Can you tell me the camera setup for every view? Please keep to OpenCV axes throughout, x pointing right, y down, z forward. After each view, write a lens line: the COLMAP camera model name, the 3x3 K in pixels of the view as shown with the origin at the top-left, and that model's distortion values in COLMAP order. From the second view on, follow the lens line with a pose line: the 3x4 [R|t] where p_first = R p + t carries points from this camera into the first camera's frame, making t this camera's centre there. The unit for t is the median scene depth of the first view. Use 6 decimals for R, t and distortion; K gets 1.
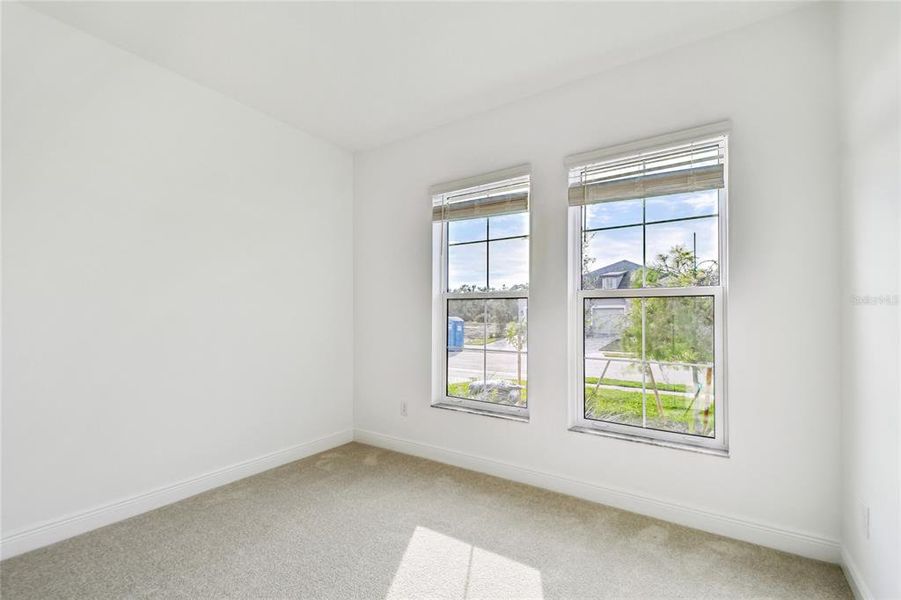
lens RADIAL K [[400.8, 0, 449.7], [0, 400.8, 302.9], [0, 0, 1]] dist [0.000567, -0.000288]
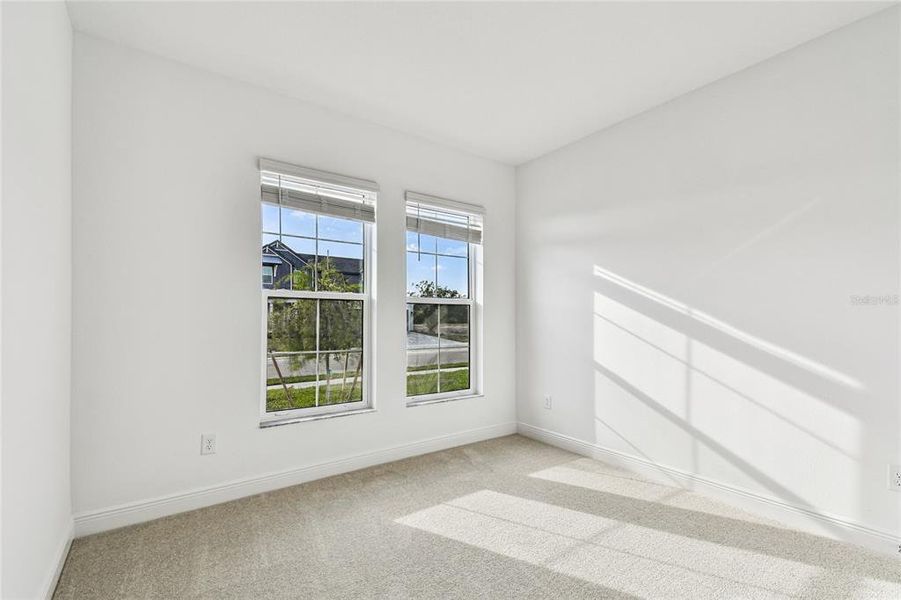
lens RADIAL K [[400.8, 0, 449.7], [0, 400.8, 302.9], [0, 0, 1]] dist [0.000567, -0.000288]
pose [[0.328543, 0.032182, 0.943941, -0.790464], [-0.033876, 0.999178, -0.022274, 0.010485], [-0.943881, -0.024659, 0.329363, 0.419079]]
